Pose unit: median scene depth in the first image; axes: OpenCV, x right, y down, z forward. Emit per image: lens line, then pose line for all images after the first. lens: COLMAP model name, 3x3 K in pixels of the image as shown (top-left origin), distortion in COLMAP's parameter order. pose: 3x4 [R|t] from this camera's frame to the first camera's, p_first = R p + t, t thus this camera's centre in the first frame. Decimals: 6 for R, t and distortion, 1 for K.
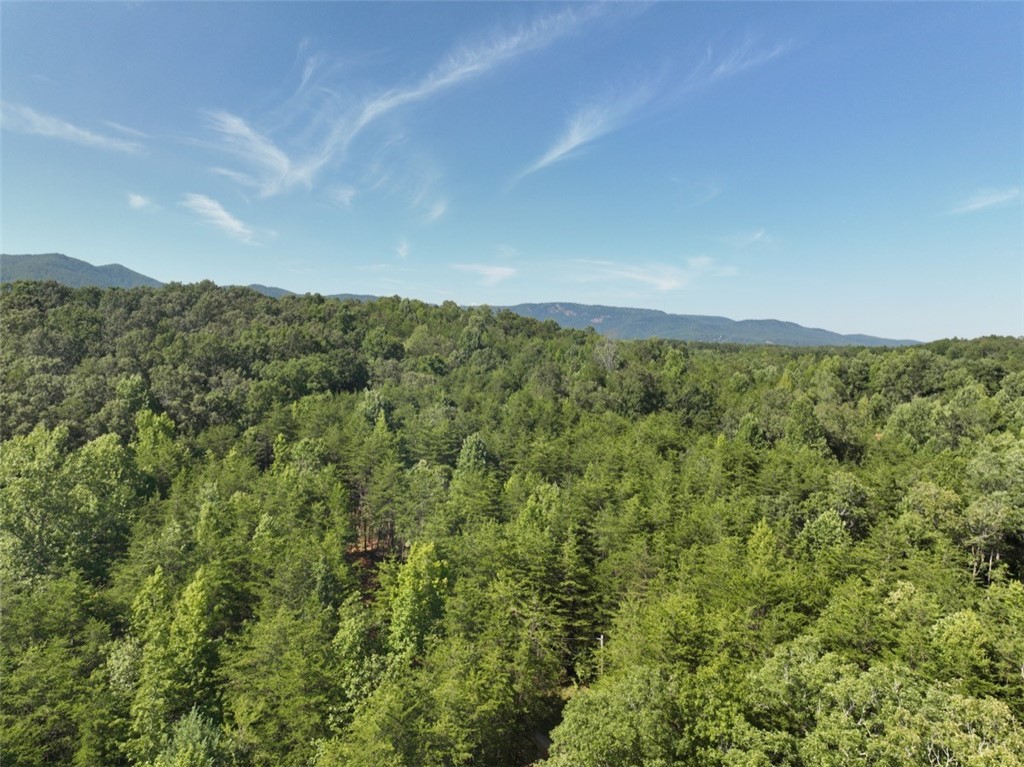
lens RADIAL K [[741.6, 0, 515.7], [0, 741.6, 383.4], [0, 0, 1]] dist [-0.015200, 0.033002]
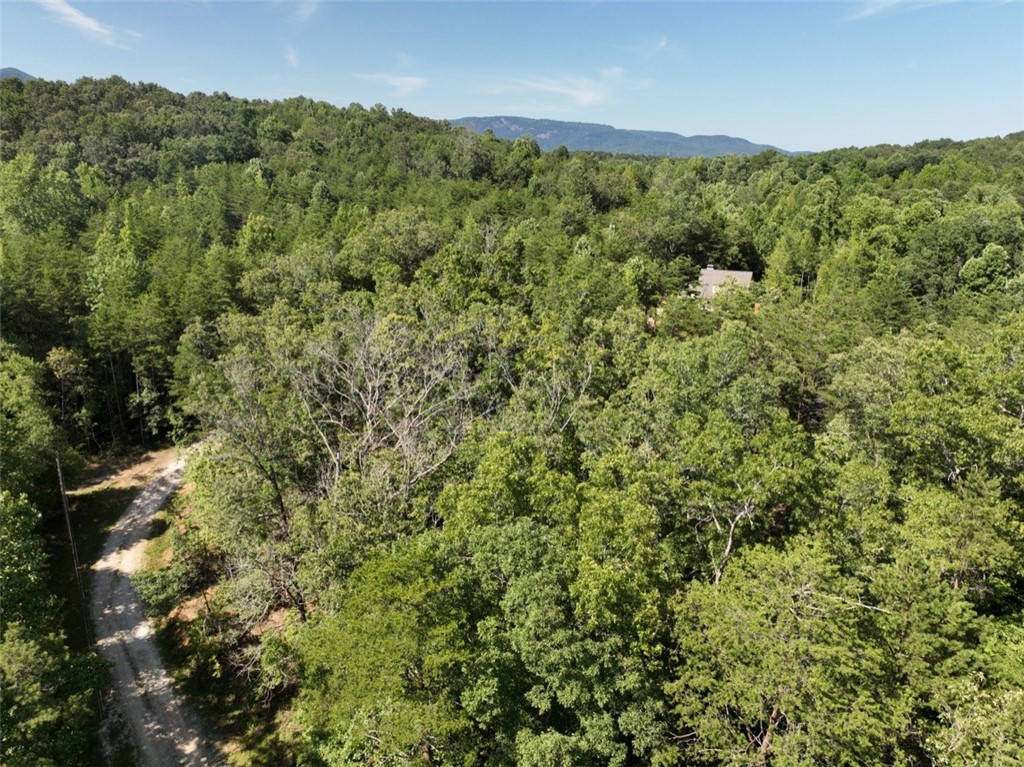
lens RADIAL K [[741.6, 0, 515.7], [0, 741.6, 383.4], [0, 0, 1]] dist [-0.015200, 0.033002]
pose [[0.997499, -0.020277, 0.067711, 0.140963], [0.003782, 0.971907, 0.235335, 0.072930], [-0.070581, -0.234490, 0.969553, -0.337287]]
